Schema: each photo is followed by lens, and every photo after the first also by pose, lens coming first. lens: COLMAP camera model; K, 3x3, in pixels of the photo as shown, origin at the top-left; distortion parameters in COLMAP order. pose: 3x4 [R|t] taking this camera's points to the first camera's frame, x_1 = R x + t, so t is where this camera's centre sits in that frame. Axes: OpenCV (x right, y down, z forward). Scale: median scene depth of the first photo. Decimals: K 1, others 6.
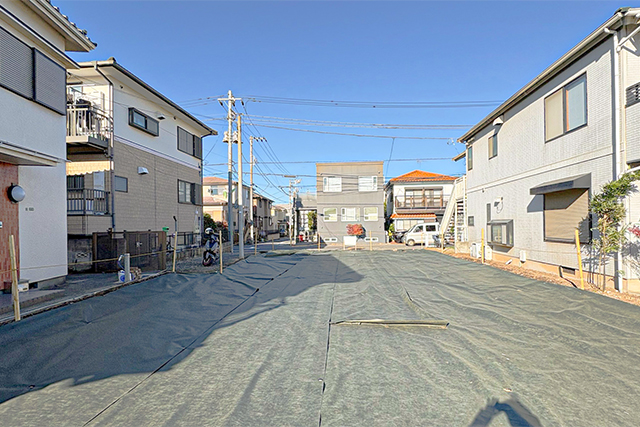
lens RADIAL K [[315.0, 0, 317.7], [0, 315.0, 223.9], [0, 0, 1]] dist [0.003193, -0.000611]
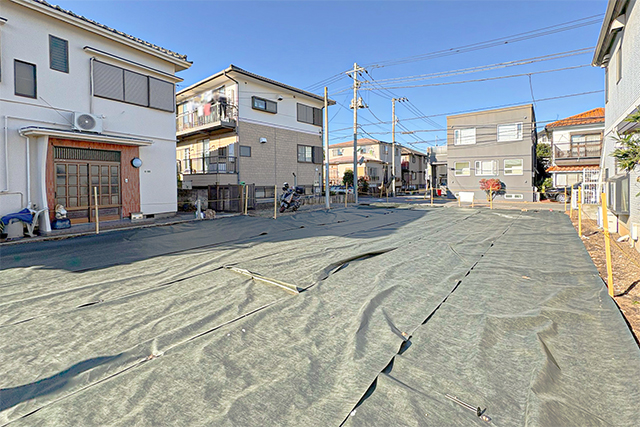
lens RADIAL K [[277.9, 0, 319.7], [0, 277.9, 184.1], [0, 0, 1]] dist [-0.002106, 0.000209]
pose [[0.821769, 0.011531, -0.569704, 0.297903], [0.001266, 0.999756, 0.022061, -0.003783], [0.569819, -0.018851, 0.821554, 0.121116]]
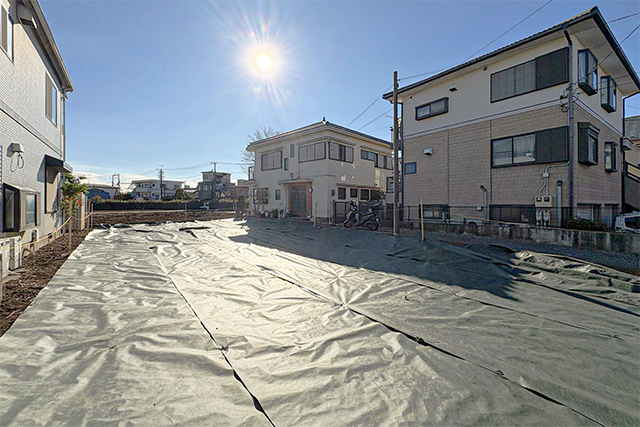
lens RADIAL K [[277.9, 0, 322.2], [0, 277.9, 206.2], [0, 0, 1]] dist [-0.002106, 0.000209]
pose [[-0.747576, 0.013797, -0.664033, 0.386016], [0.010118, 0.999905, 0.009385, 0.020556], [0.664099, 0.000297, -0.747644, 1.320468]]
